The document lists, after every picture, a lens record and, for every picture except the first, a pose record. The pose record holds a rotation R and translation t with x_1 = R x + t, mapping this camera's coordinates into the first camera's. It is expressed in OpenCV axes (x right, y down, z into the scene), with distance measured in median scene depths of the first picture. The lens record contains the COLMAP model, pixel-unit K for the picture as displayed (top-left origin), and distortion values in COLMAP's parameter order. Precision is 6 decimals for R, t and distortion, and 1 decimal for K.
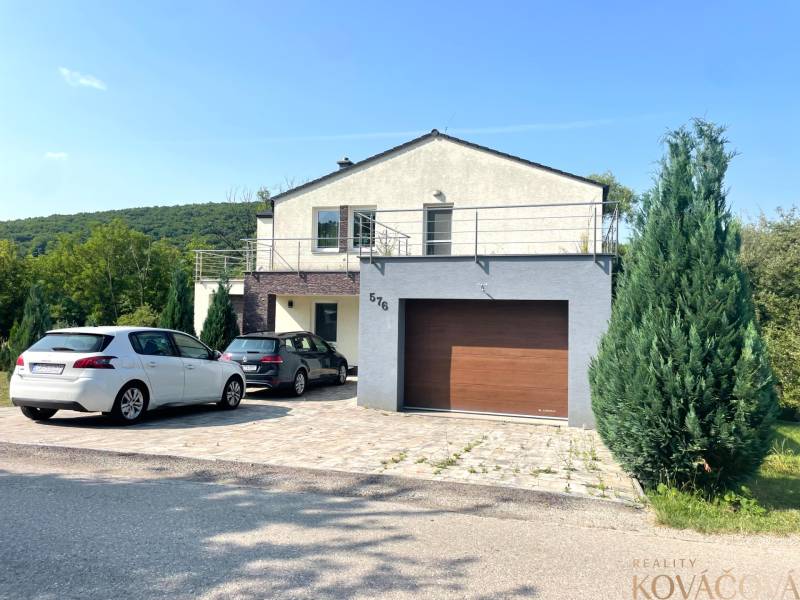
lens RADIAL K [[592.8, 0, 400.0], [0, 592.8, 300.0], [0, 0, 1]] dist [0.063242, -0.000460]
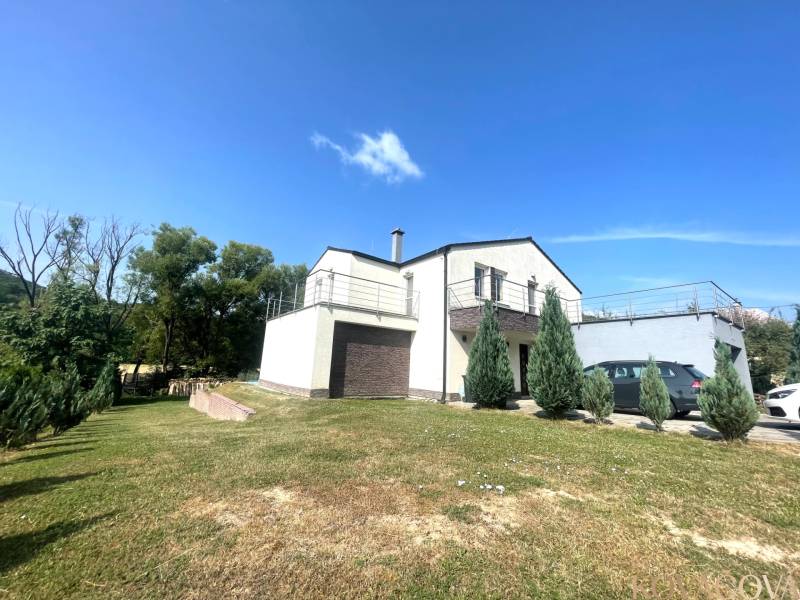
lens RADIAL K [[323.9, 0, 400.0], [0, 323.9, 300.0], [0, 0, 1]] dist [0.003345, -0.000021]
pose [[0.605395, 0.174101, 0.776650, -0.805891], [-0.044015, 0.981613, -0.185738, 0.059051], [-0.794707, 0.078261, 0.601927, 0.770072]]
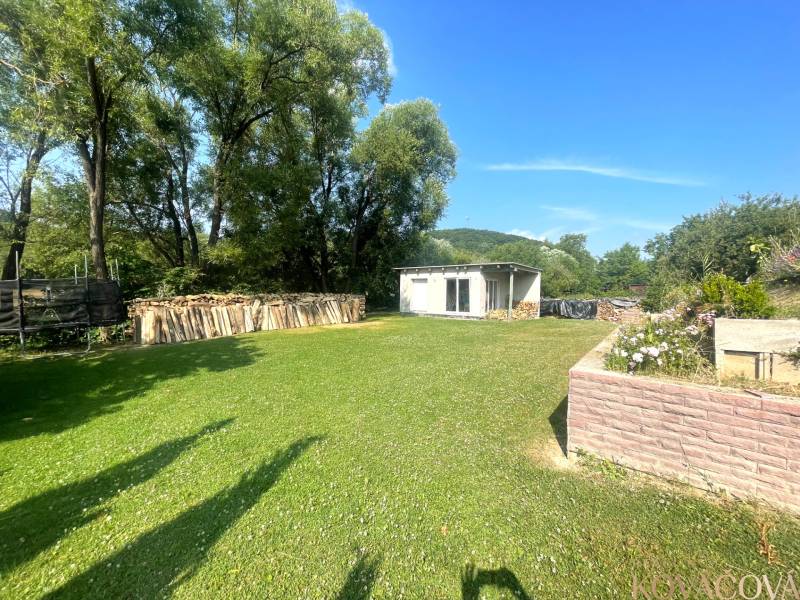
lens RADIAL K [[316.0, 0, 417.6], [0, 316.0, 294.7], [0, 0, 1]] dist [-0.011581, -0.000339]
pose [[0.389226, -0.016002, 0.921003, -0.472820], [-0.020532, 0.999450, 0.026042, 0.168047], [-0.920913, -0.029046, 0.388684, 2.034227]]
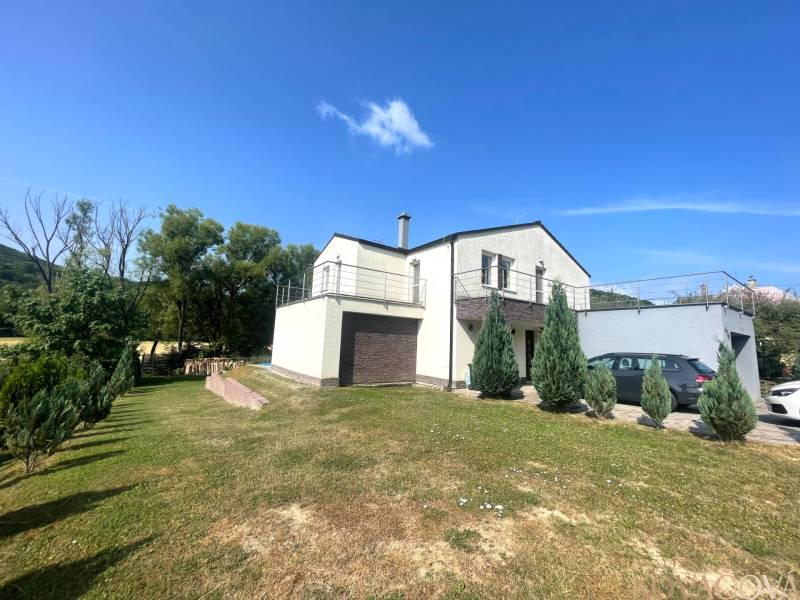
lens RADIAL K [[323.9, 0, 400.0], [0, 323.9, 300.0], [0, 0, 1]] dist [0.003345, -0.000021]
pose [[0.623974, 0.110932, 0.773531, -0.814004], [-0.040572, 0.993137, -0.109698, 0.031038], [-0.780391, 0.037065, 0.624192, 0.763973]]
